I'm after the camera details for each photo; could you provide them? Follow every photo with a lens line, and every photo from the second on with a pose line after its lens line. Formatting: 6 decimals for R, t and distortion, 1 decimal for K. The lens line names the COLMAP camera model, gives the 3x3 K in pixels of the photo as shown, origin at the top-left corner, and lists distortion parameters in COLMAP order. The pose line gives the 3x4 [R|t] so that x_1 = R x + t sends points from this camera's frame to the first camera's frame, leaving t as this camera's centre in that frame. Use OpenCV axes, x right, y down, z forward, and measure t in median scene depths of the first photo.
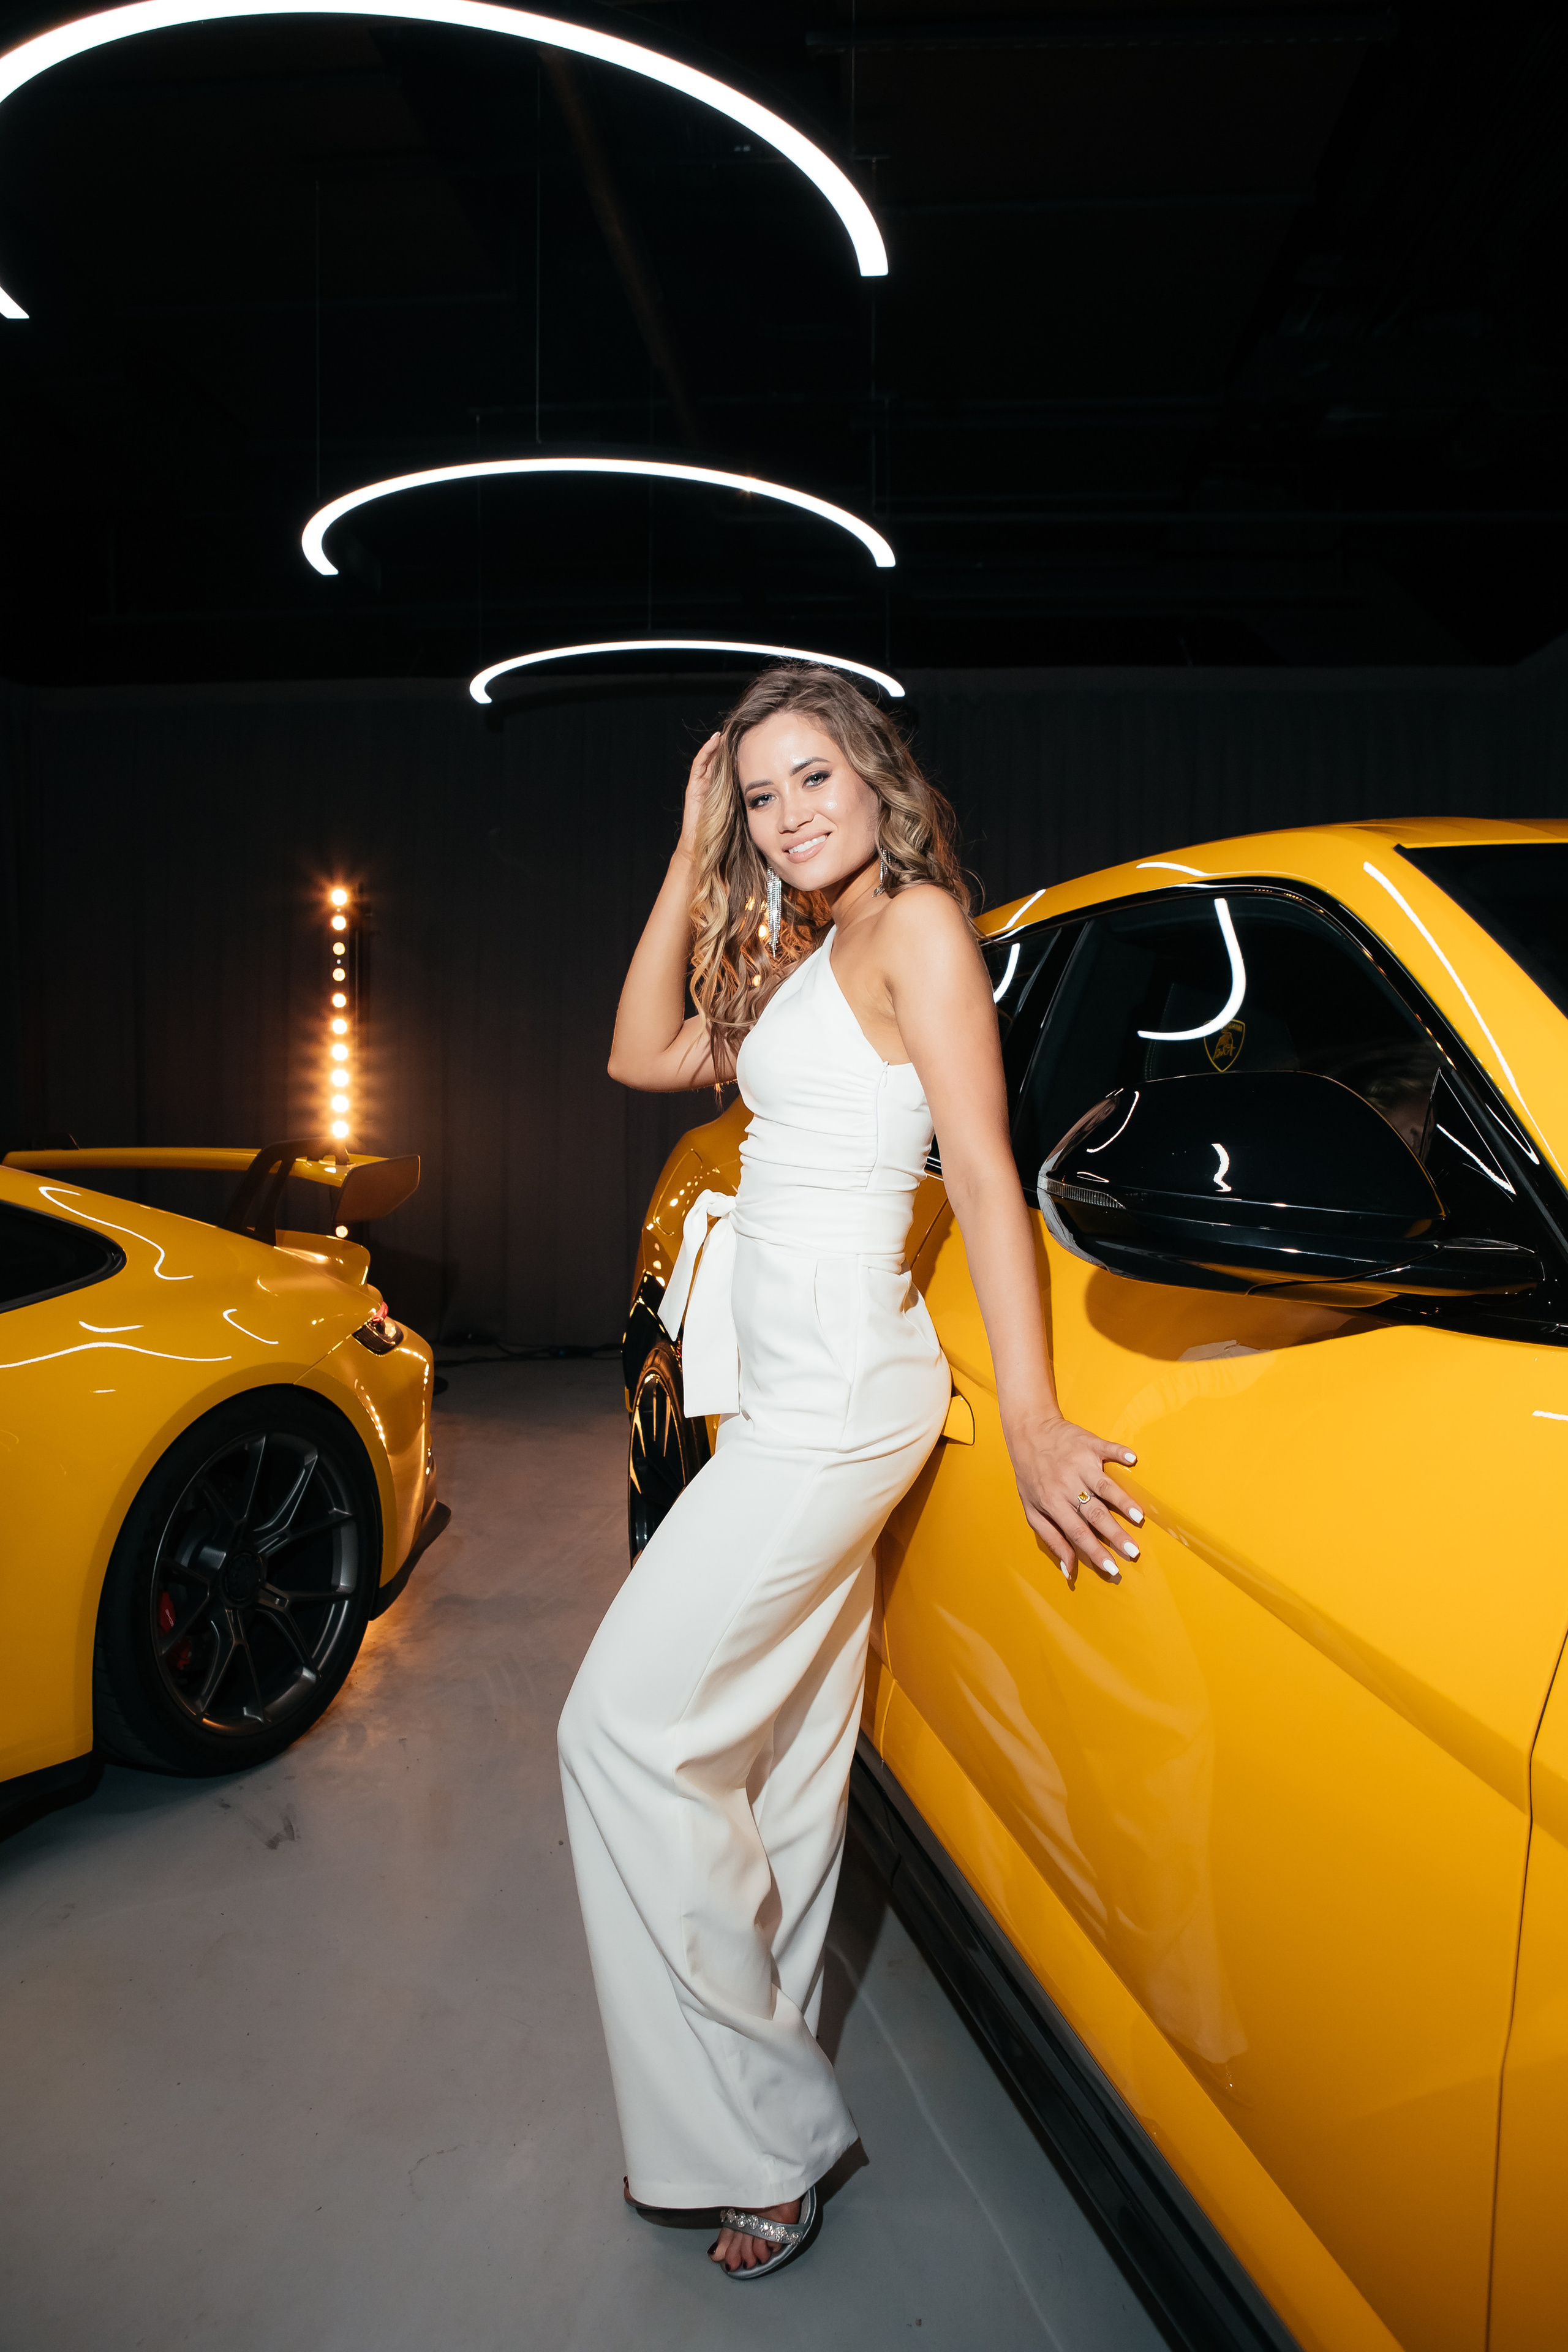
lens RADIAL K [[1595.1, 0, 784.0], [0, 1595.1, 1176.0], [0, 0, 1]] dist [-0.094365, 0.073514]
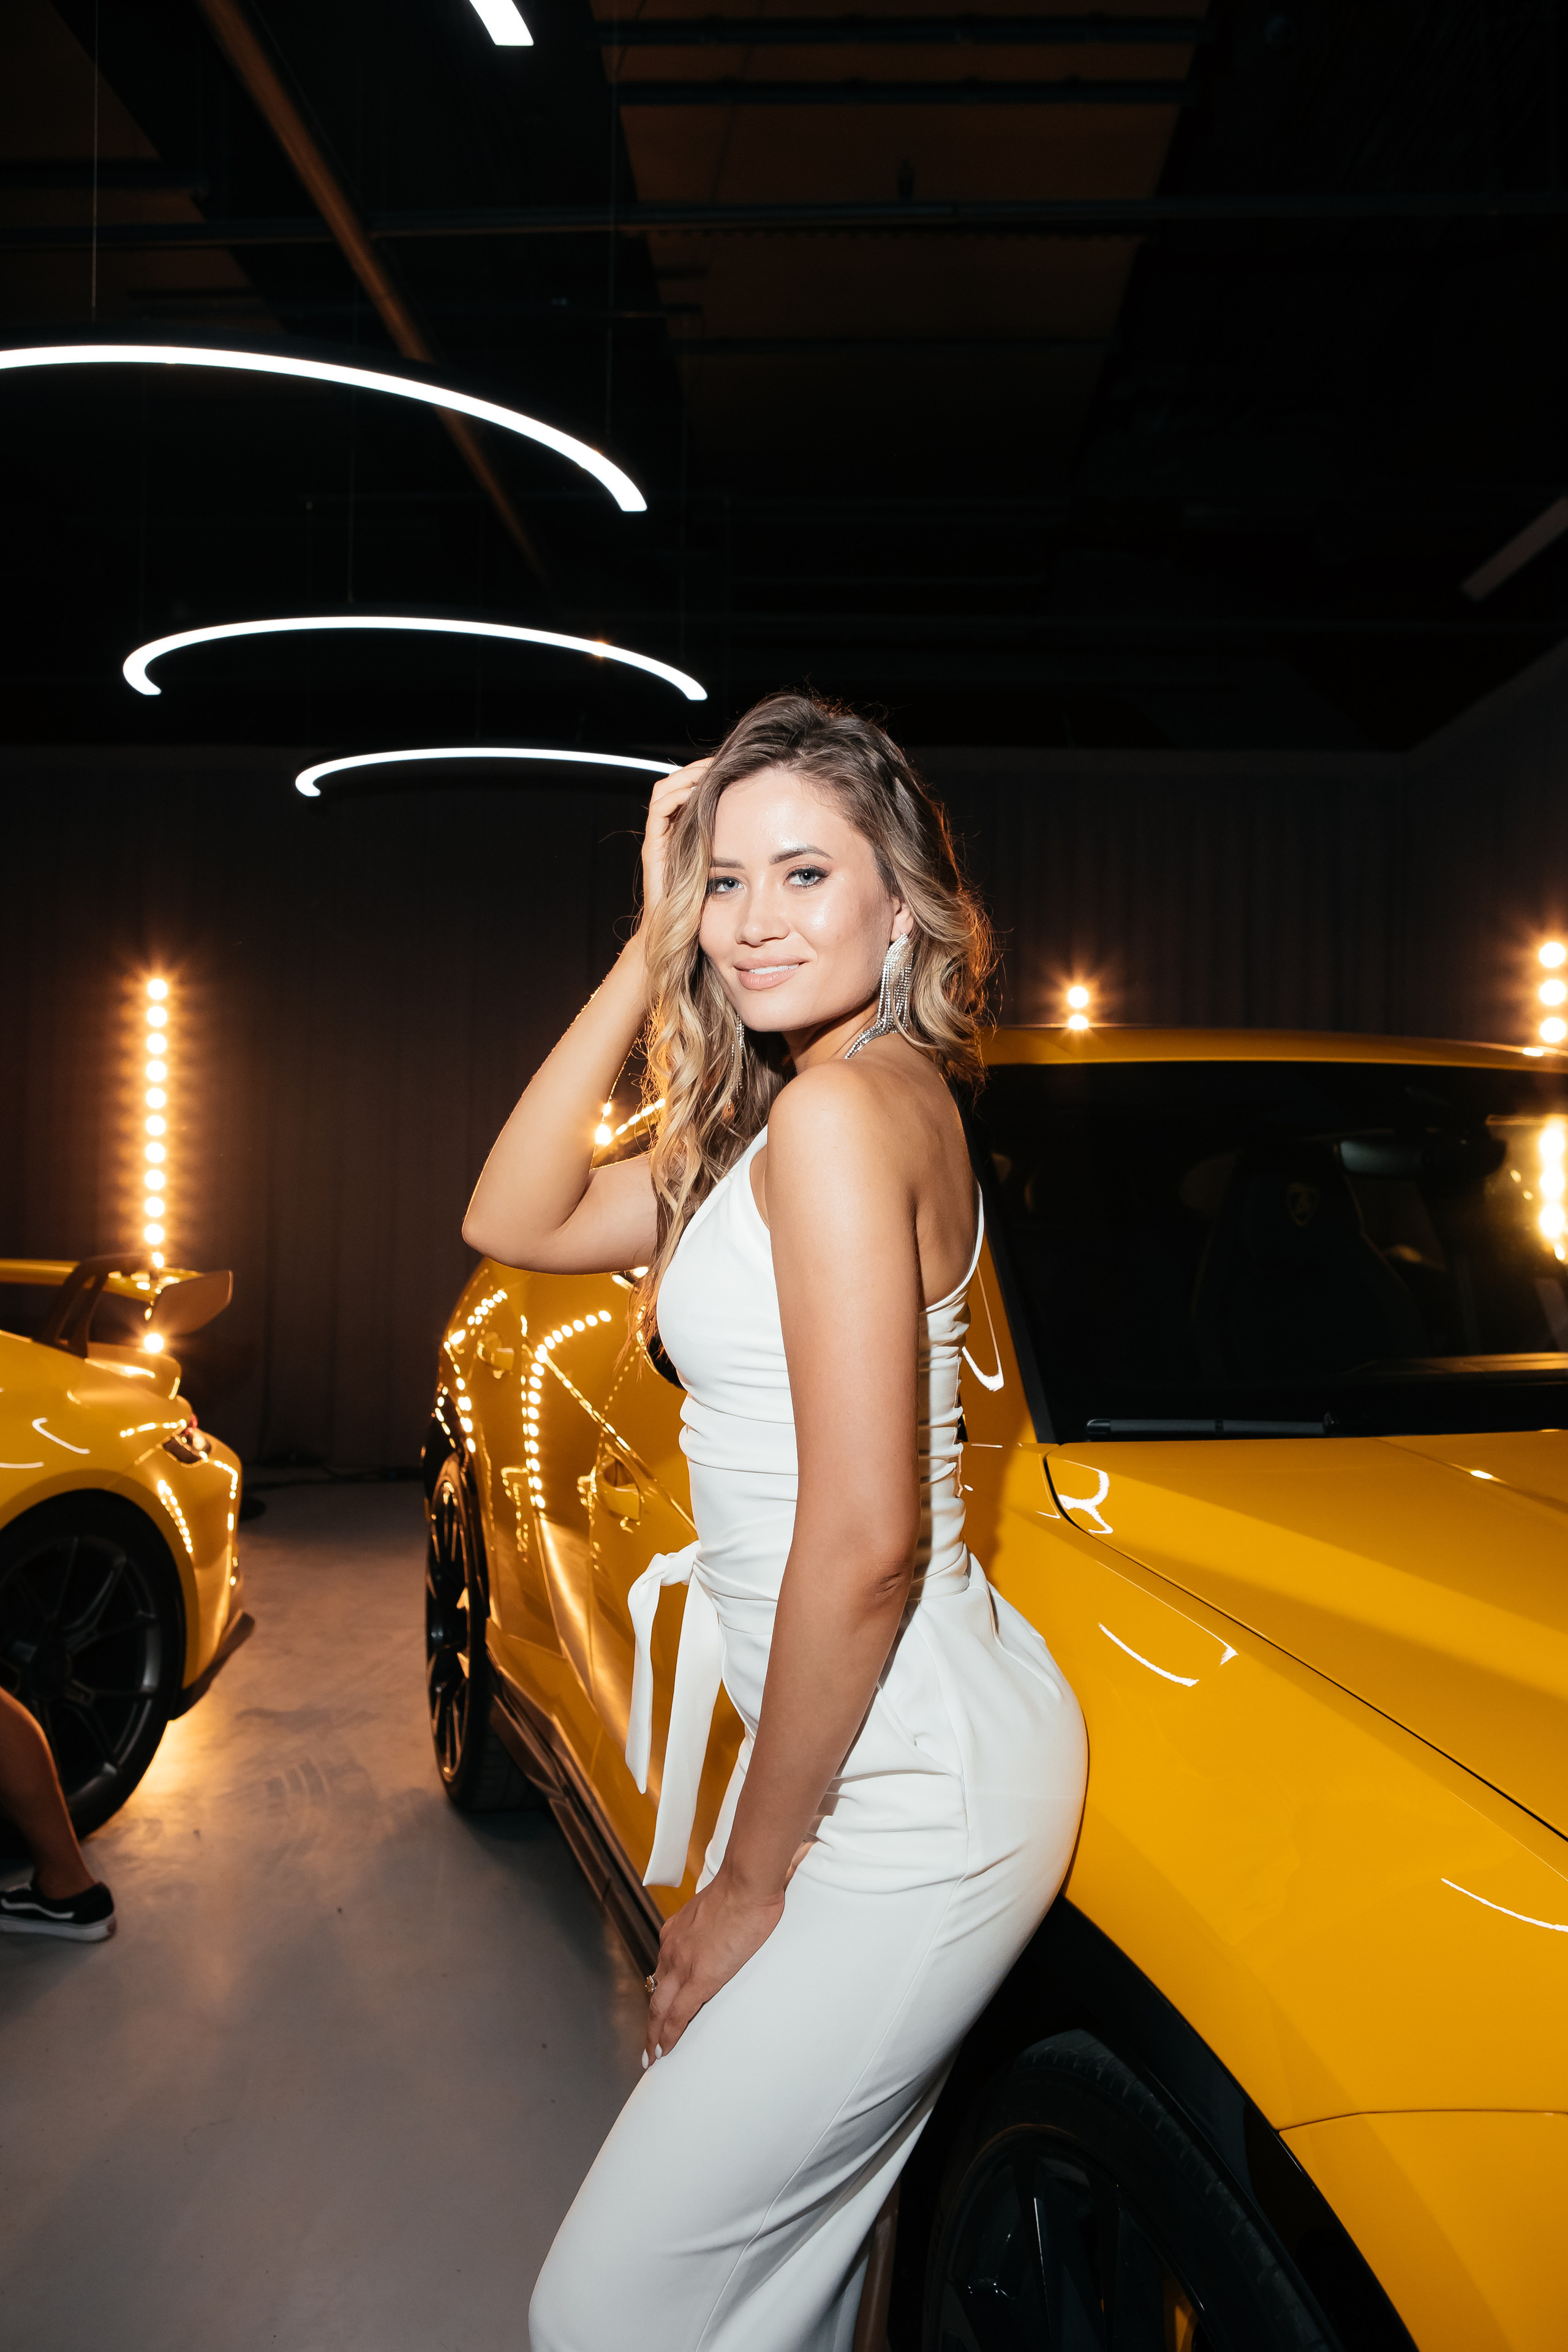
lens RADIAL K [[1952.5, 0, 784.0], [0, 1952.5, 1176.0], [0, 0, 1]] dist [-0.031462, 0.001568]
pose [[0.999197, 0.007526, 0.039364, 0.077937], [-0.005552, 0.998733, -0.050009, -0.013512], [-0.039691, 0.049750, 0.997973, -0.277139]]
